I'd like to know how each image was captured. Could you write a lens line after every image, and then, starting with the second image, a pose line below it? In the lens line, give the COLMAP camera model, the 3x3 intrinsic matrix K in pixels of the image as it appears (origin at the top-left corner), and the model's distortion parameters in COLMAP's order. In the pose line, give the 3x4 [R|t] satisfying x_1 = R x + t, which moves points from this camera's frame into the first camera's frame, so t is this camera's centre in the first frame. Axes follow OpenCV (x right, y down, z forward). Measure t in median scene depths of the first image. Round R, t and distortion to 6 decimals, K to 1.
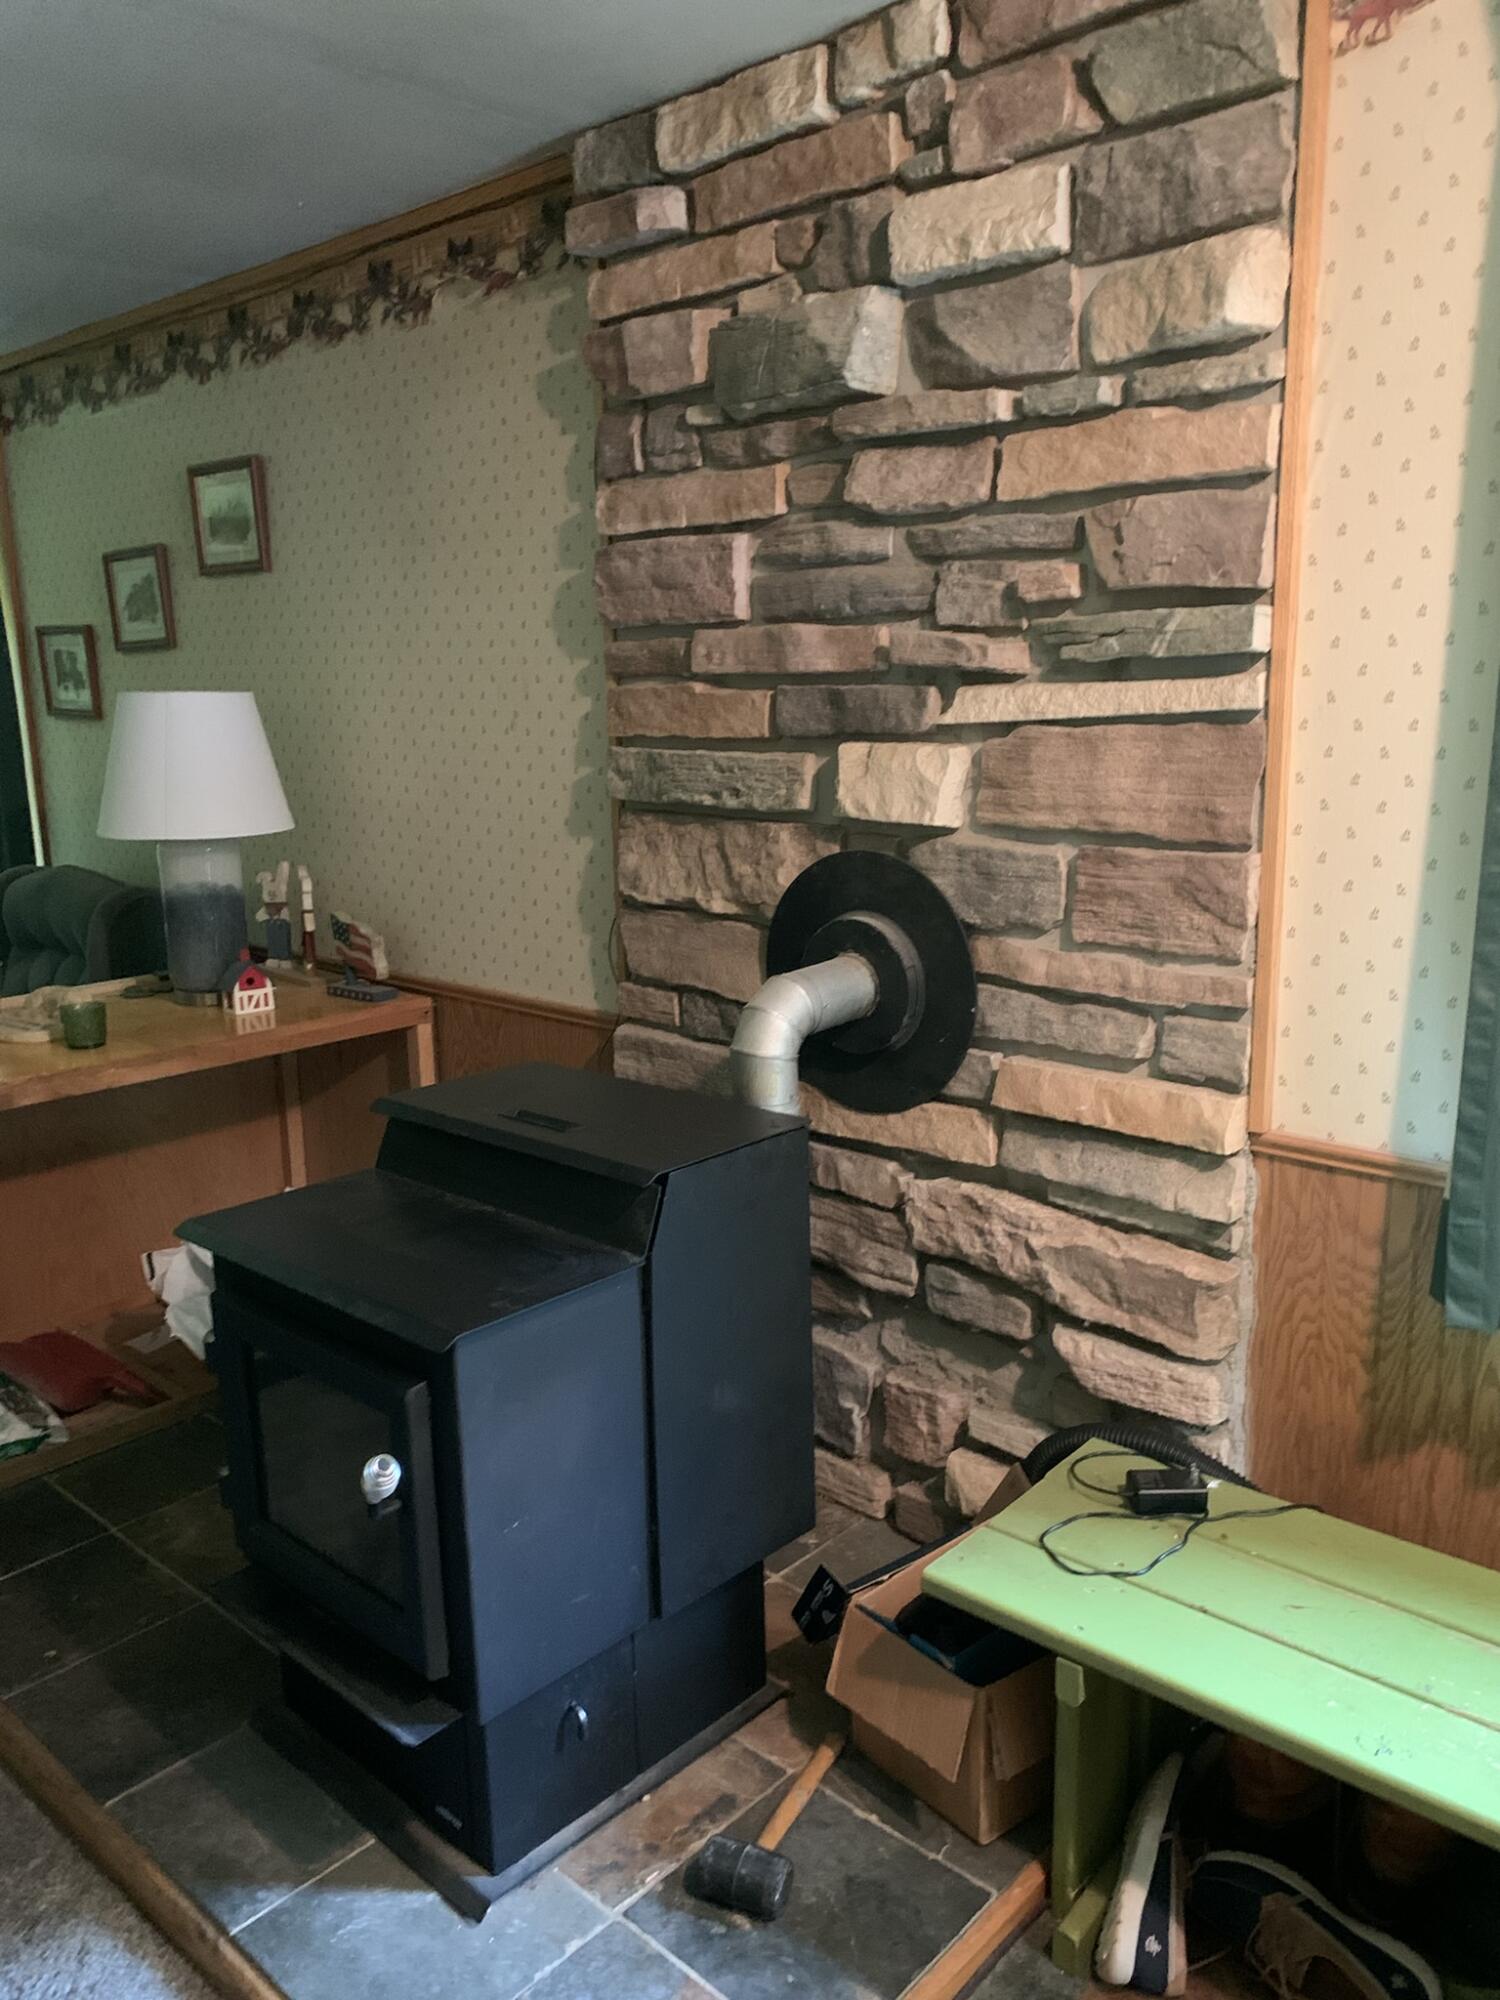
lens RADIAL K [[1539.3, 0, 750.0], [0, 1539.3, 1000.0], [0, 0, 1]] dist [0.017751, 0.000198]
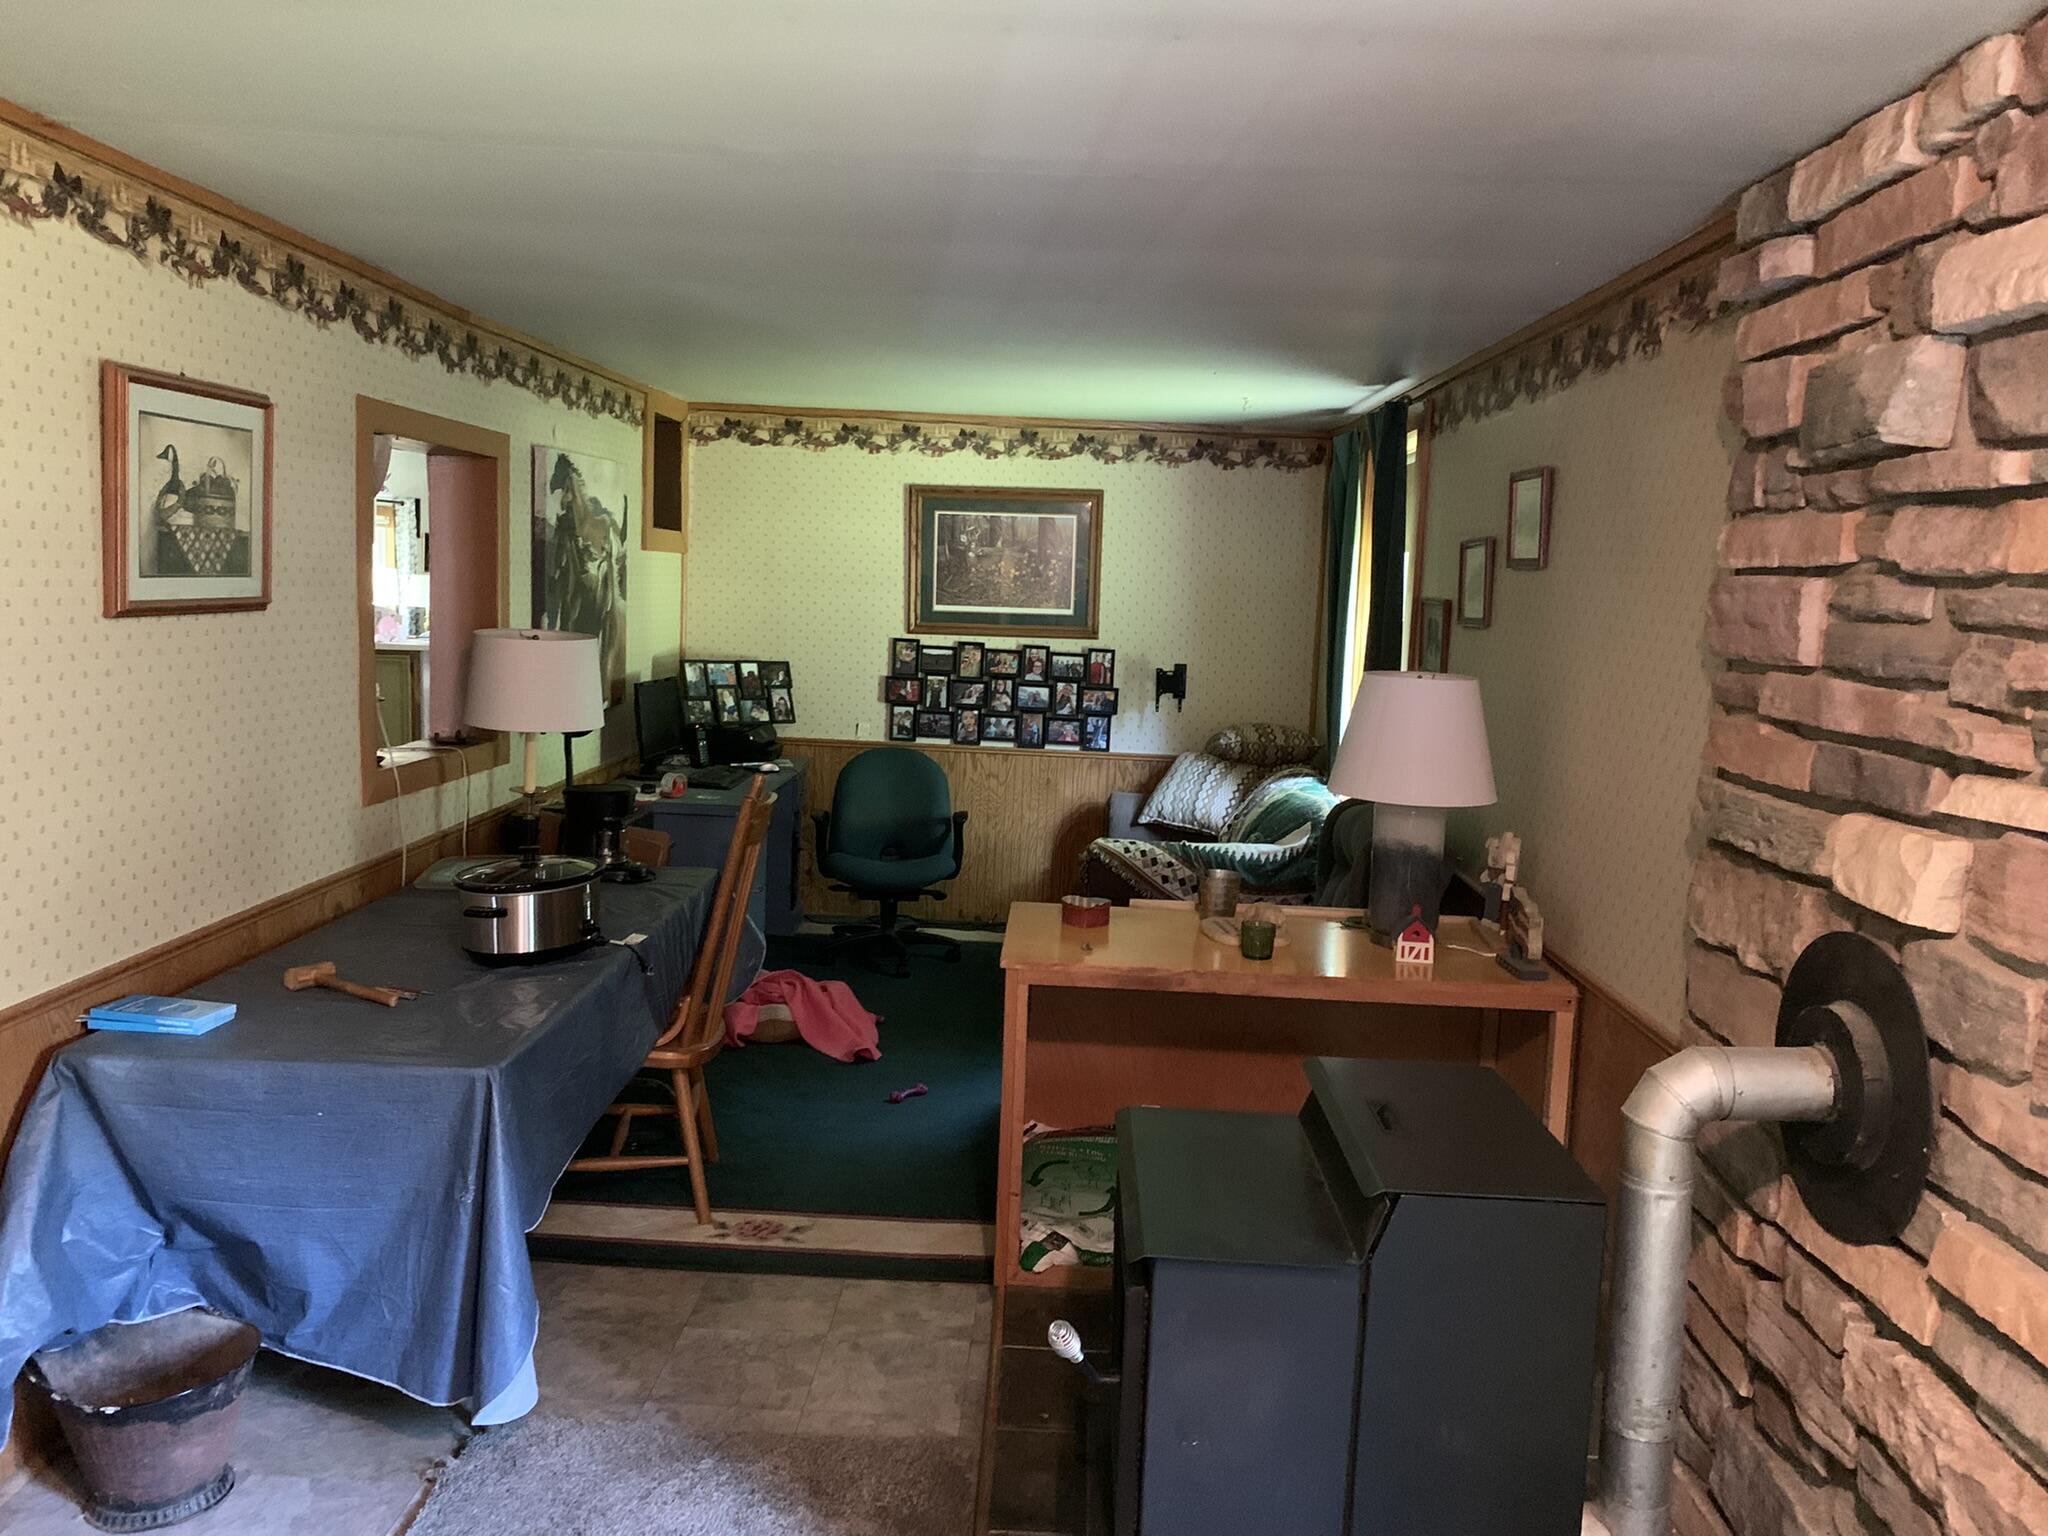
lens RADIAL K [[1556.8, 0, 1026.3], [0, 1556.8, 730.0], [0, 0, 1]] dist [0.049463, 0.001698]
pose [[0.664411, 0.113725, -0.738664, 0.426796], [-0.201512, 0.979010, -0.030527, -0.091247], [0.719688, 0.169133, 0.673382, 0.018168]]
